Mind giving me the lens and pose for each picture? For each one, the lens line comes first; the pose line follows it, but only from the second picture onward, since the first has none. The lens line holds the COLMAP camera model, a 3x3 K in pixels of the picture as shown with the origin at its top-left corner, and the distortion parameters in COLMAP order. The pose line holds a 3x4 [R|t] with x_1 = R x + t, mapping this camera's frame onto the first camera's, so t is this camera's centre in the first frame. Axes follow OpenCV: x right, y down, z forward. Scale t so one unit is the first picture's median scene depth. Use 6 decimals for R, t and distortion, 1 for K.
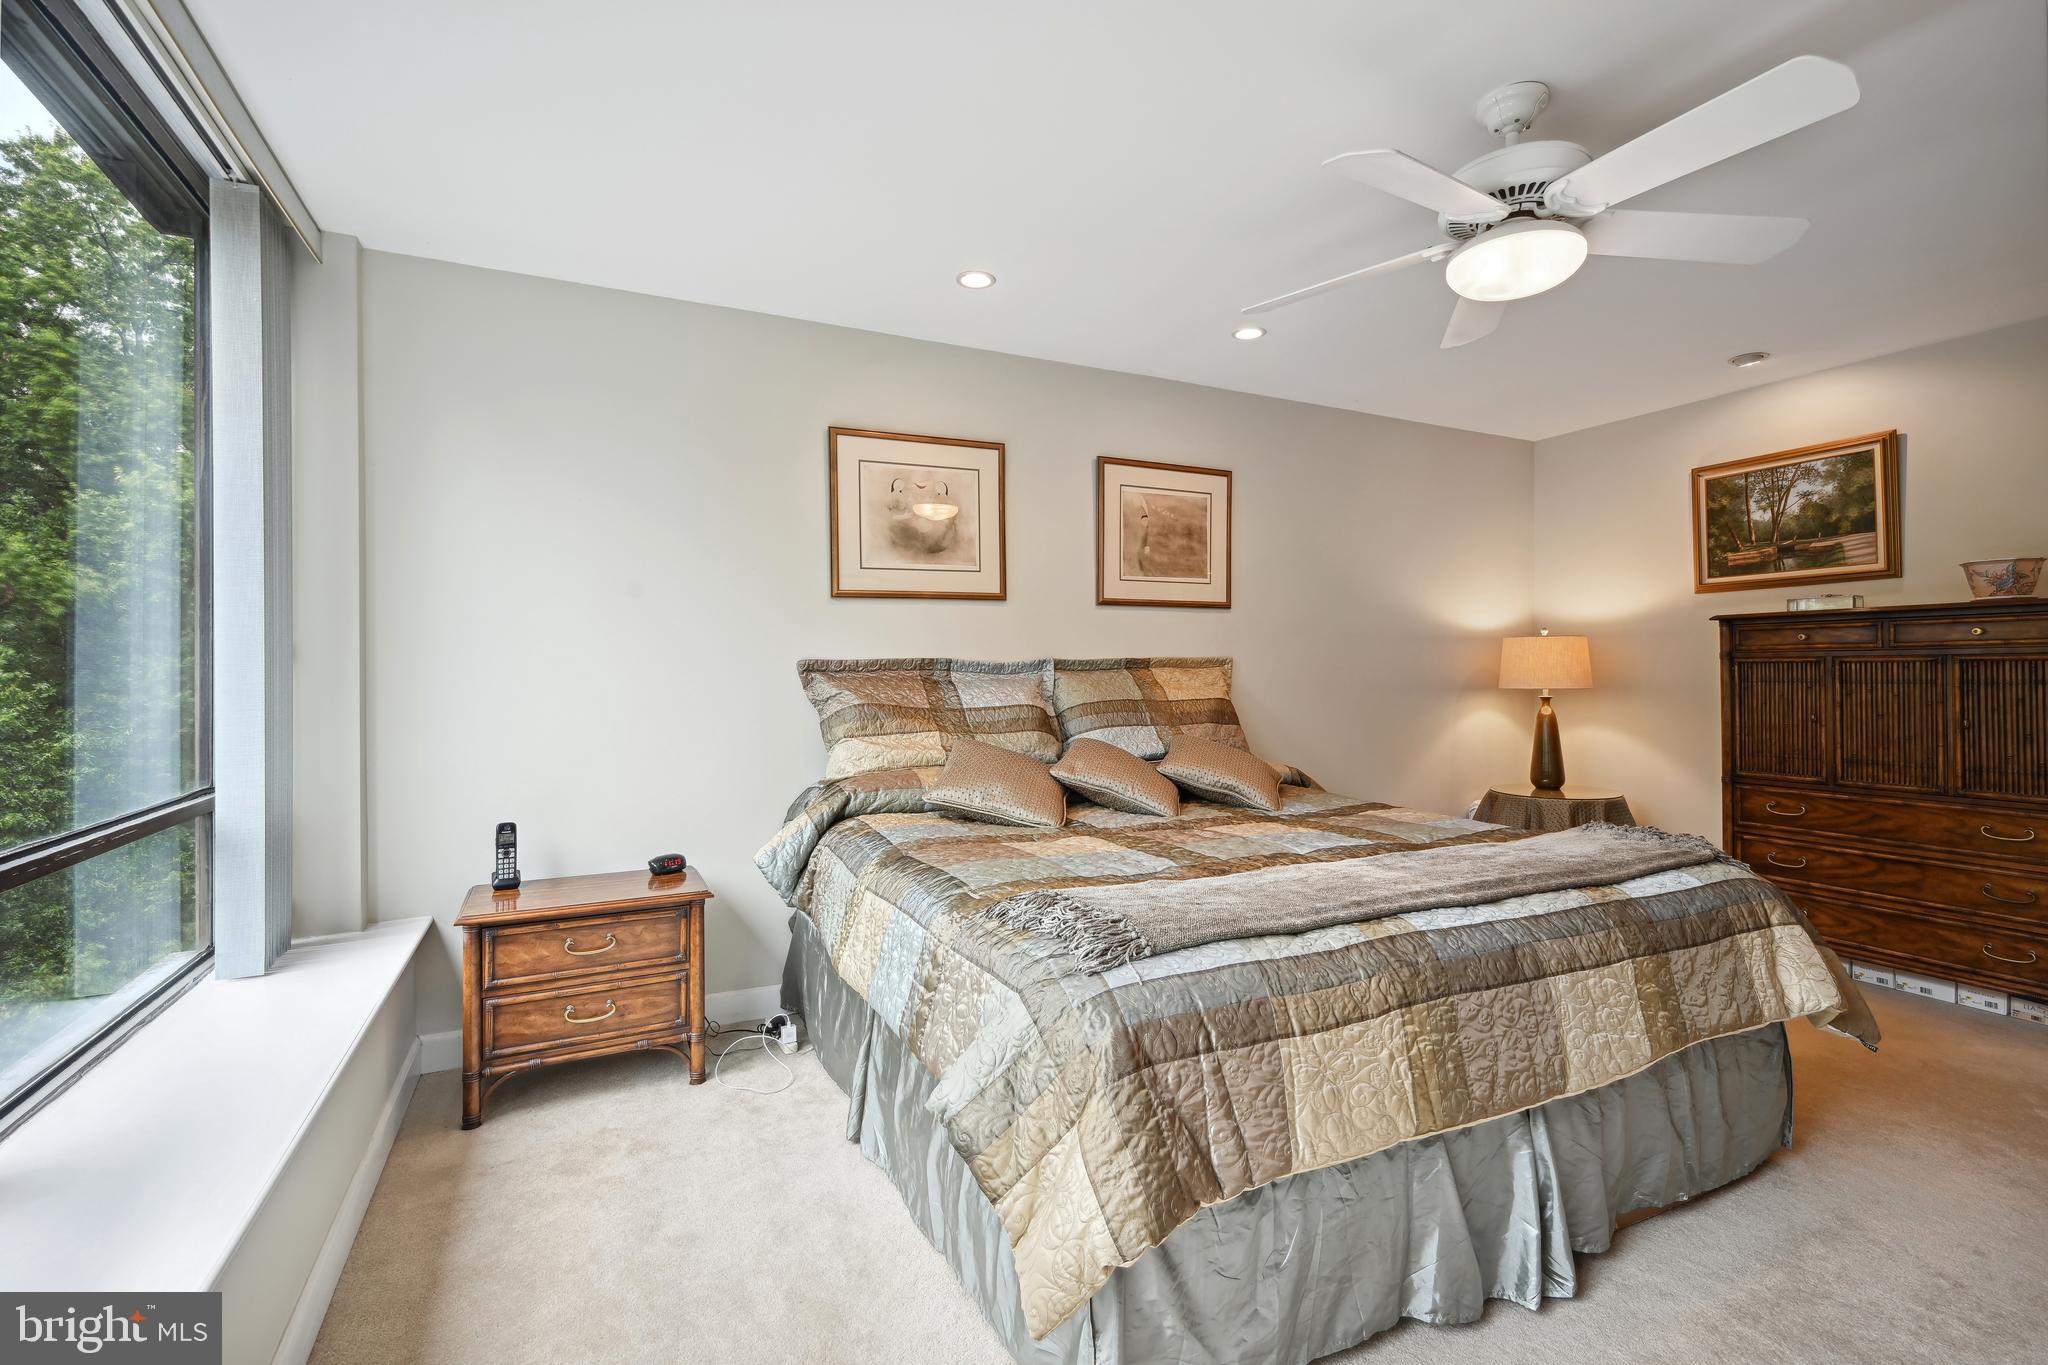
lens RADIAL K [[922.0, 0, 1013.4], [0, 922.0, 652.1], [0, 0, 1]] dist [-0.000545, -0.000794]
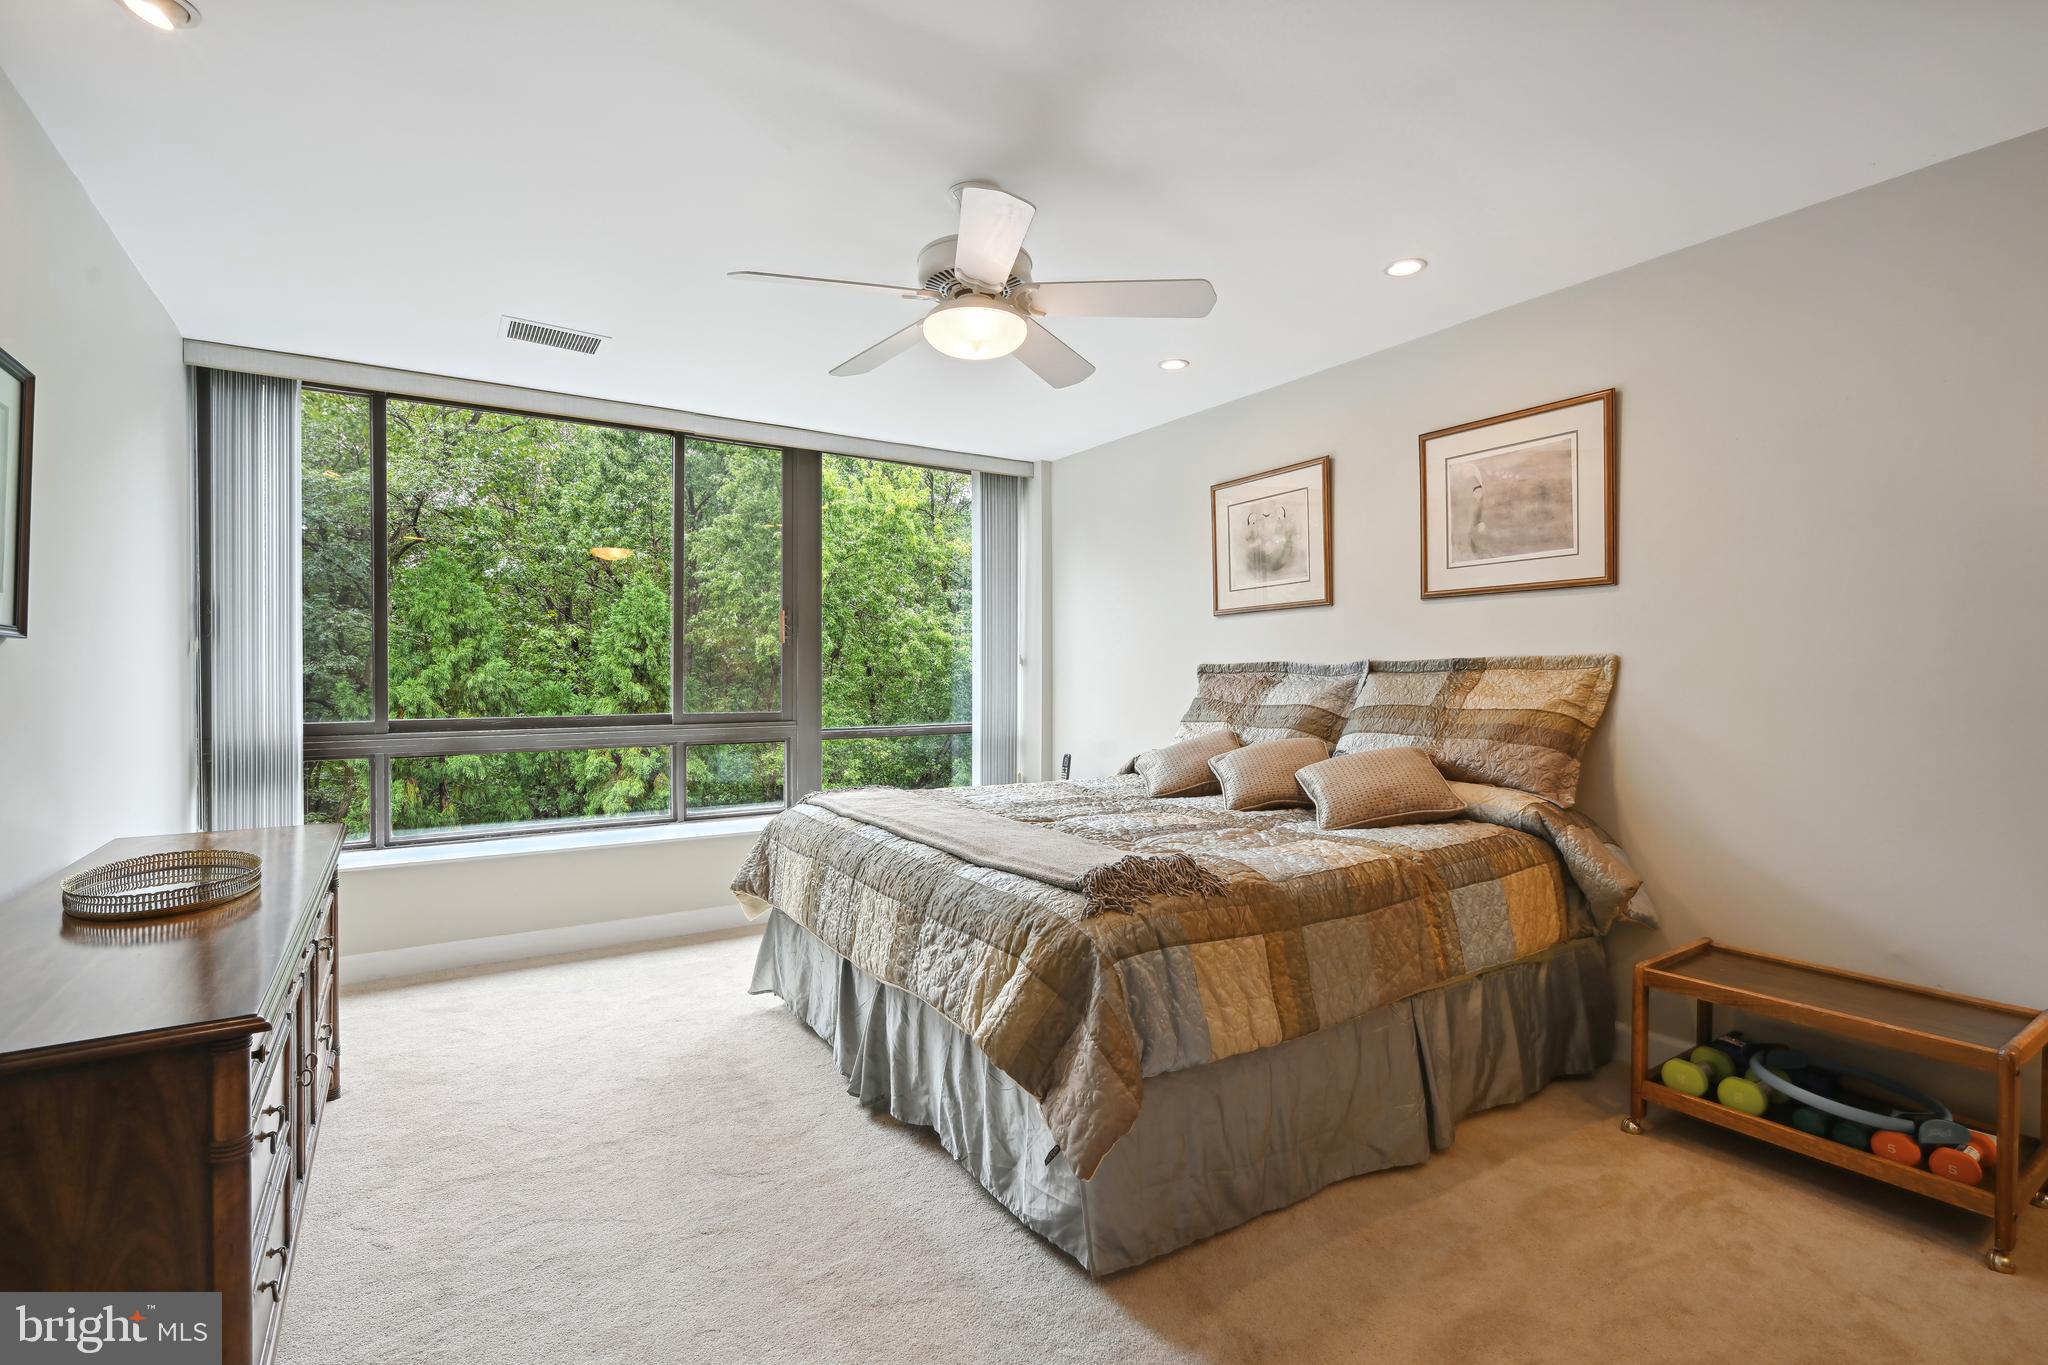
lens RADIAL K [[922.0, 0, 1041.3], [0, 922.0, 677.0], [0, 0, 1]] dist [-0.000545, -0.000794]
pose [[0.144781, 0.005964, -0.989446, 0.919673], [0.018456, 0.999792, 0.008727, 0.009693], [0.989292, -0.019525, 0.144641, 0.490290]]
